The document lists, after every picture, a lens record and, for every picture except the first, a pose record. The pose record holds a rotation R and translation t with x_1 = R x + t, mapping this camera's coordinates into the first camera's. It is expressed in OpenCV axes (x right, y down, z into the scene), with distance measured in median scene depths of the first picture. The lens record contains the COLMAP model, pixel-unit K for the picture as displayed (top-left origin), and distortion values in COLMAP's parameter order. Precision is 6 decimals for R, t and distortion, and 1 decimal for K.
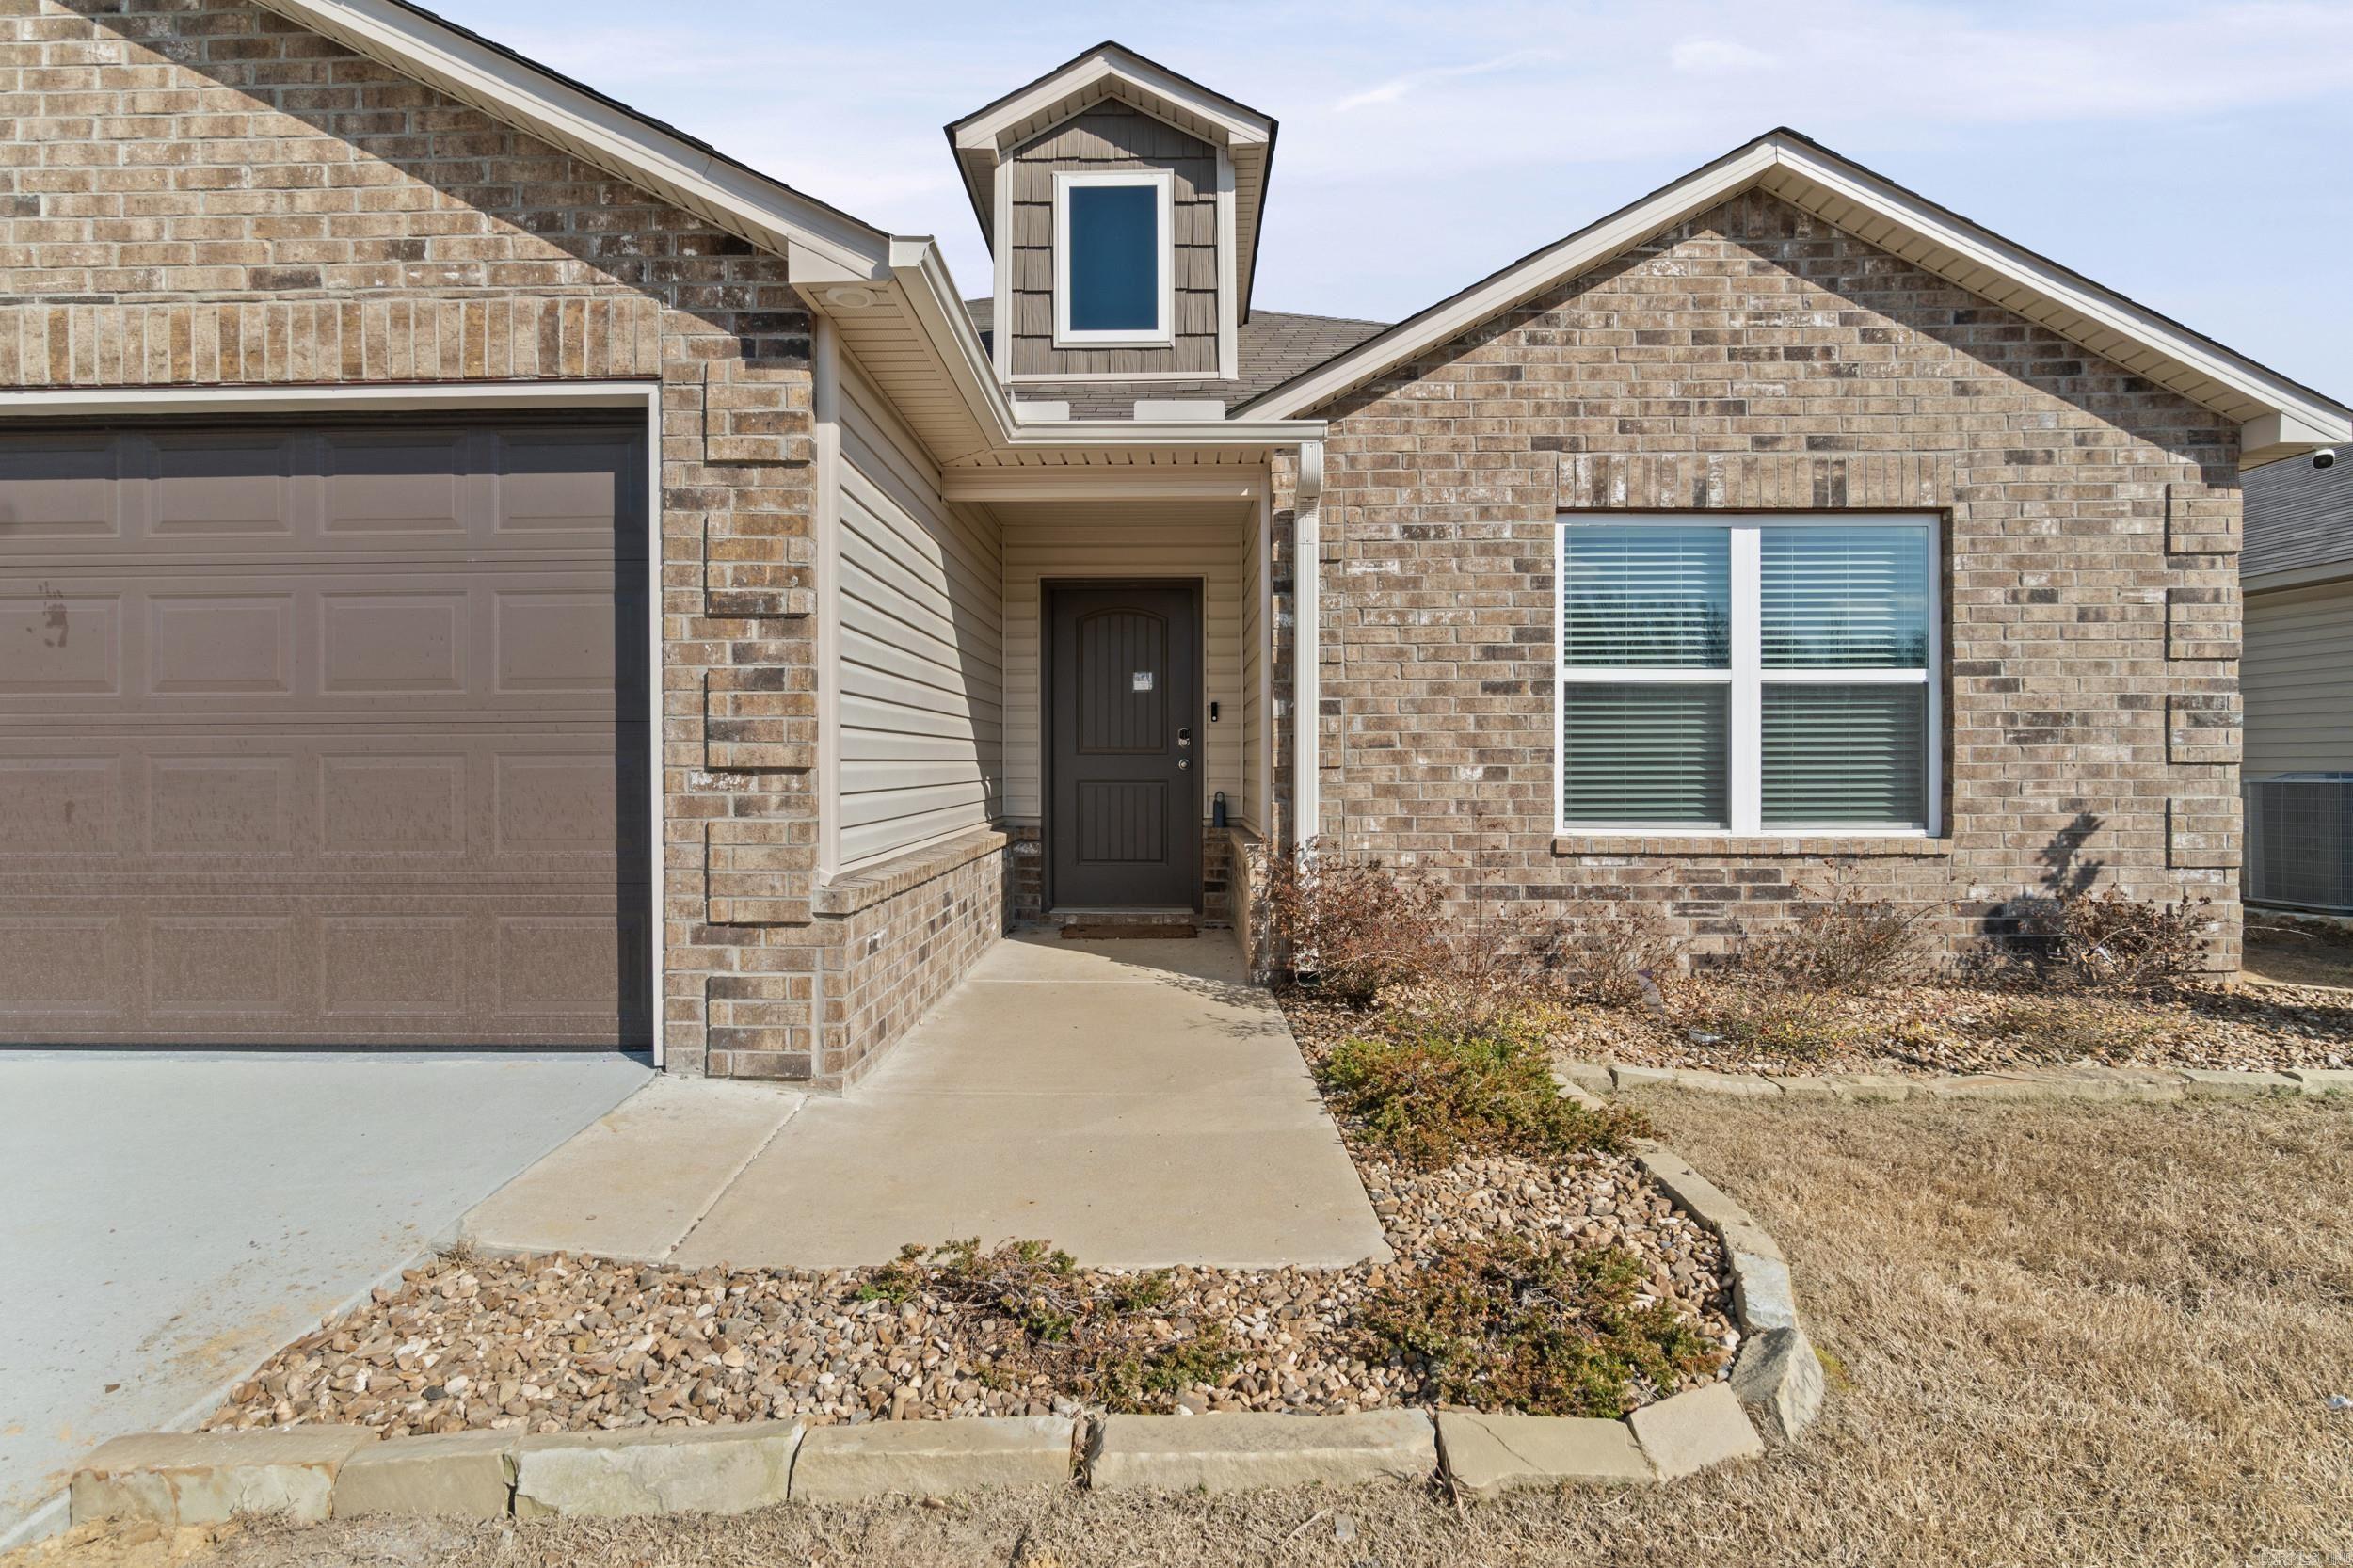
lens RADIAL K [[1193.7, 0, 1158.0], [0, 1193.7, 768.1], [0, 0, 1]] dist [-0.011217, 0.004149]
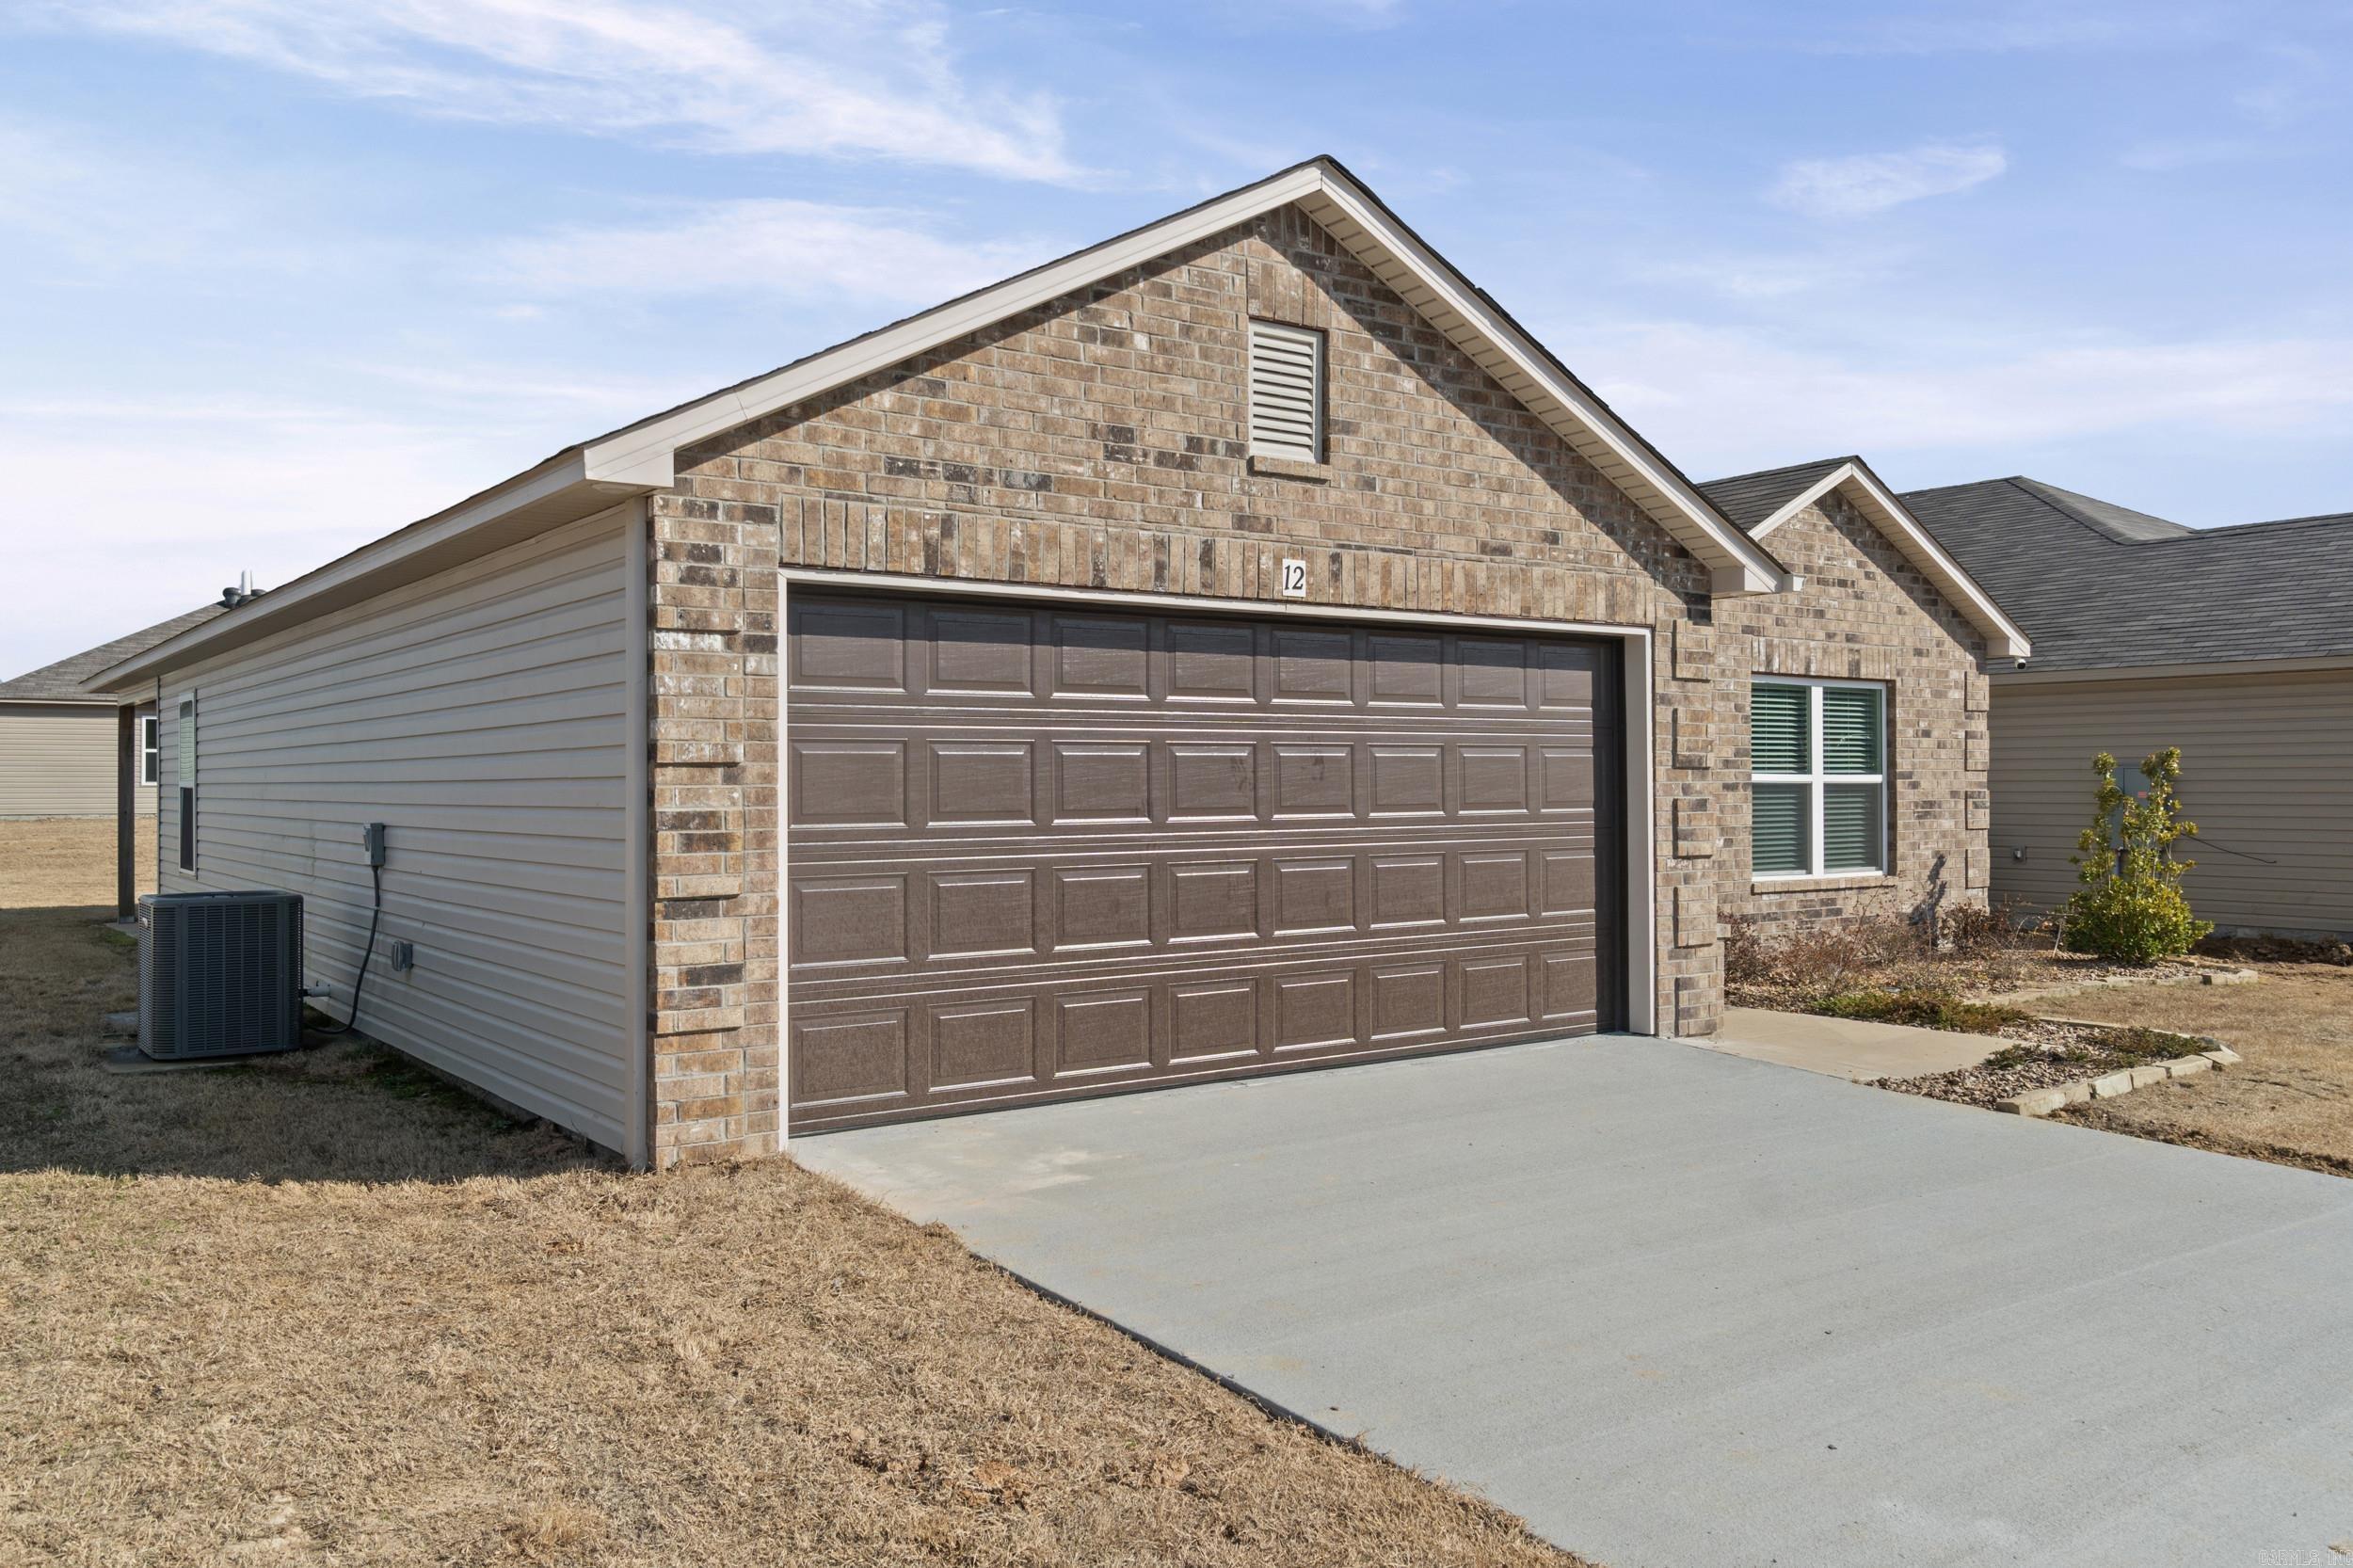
lens RADIAL K [[1832.5, 0, 1183.2], [0, 1832.5, 773.0], [0, 0, 1]] dist [0.001962, -0.003902]
pose [[0.790561, 0.002582, 0.612377, -1.739289], [0.002997, 0.999963, -0.008085, -0.069077], [-0.612375, 0.008227, 0.790524, -0.443456]]
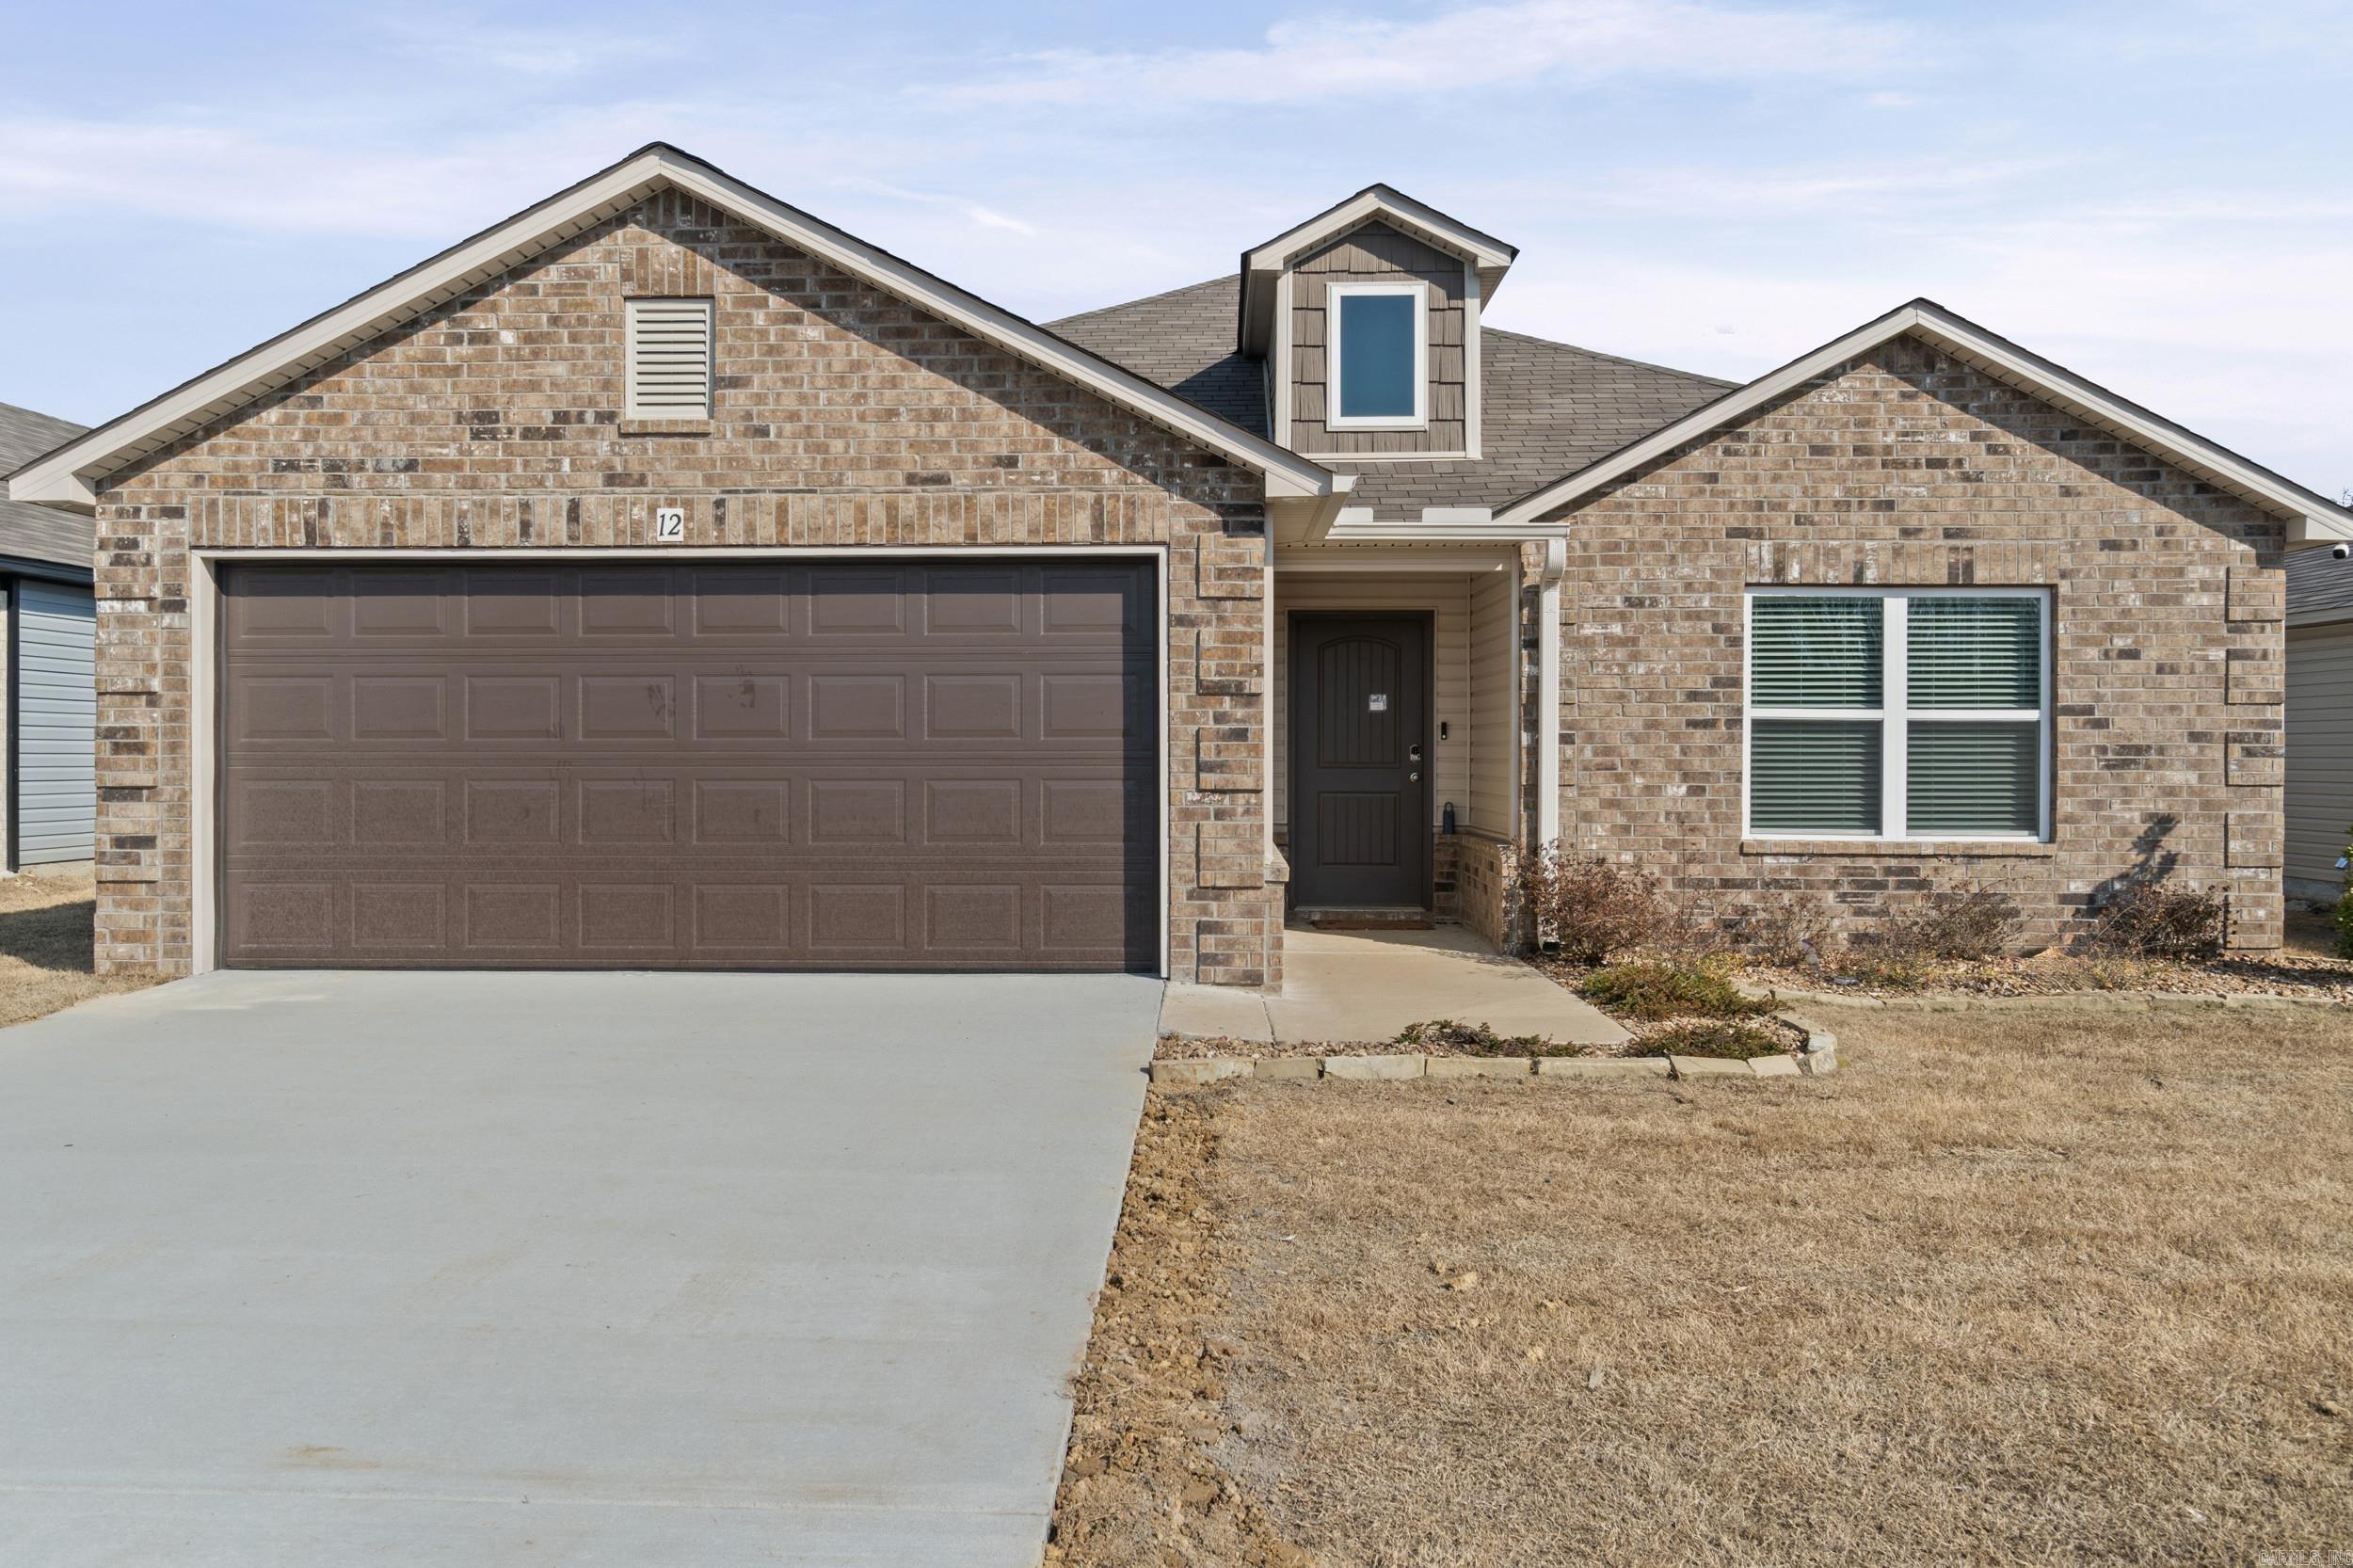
lens RADIAL K [[1832.5, 0, 1152.3], [0, 1832.5, 765.5], [0, 0, 1]] dist [0.001962, -0.003902]
pose [[0.999882, 0.004076, -0.014787, -0.274899], [-0.004002, 0.999979, 0.005045, -0.030528], [0.014807, -0.004986, 0.999878, -0.987057]]
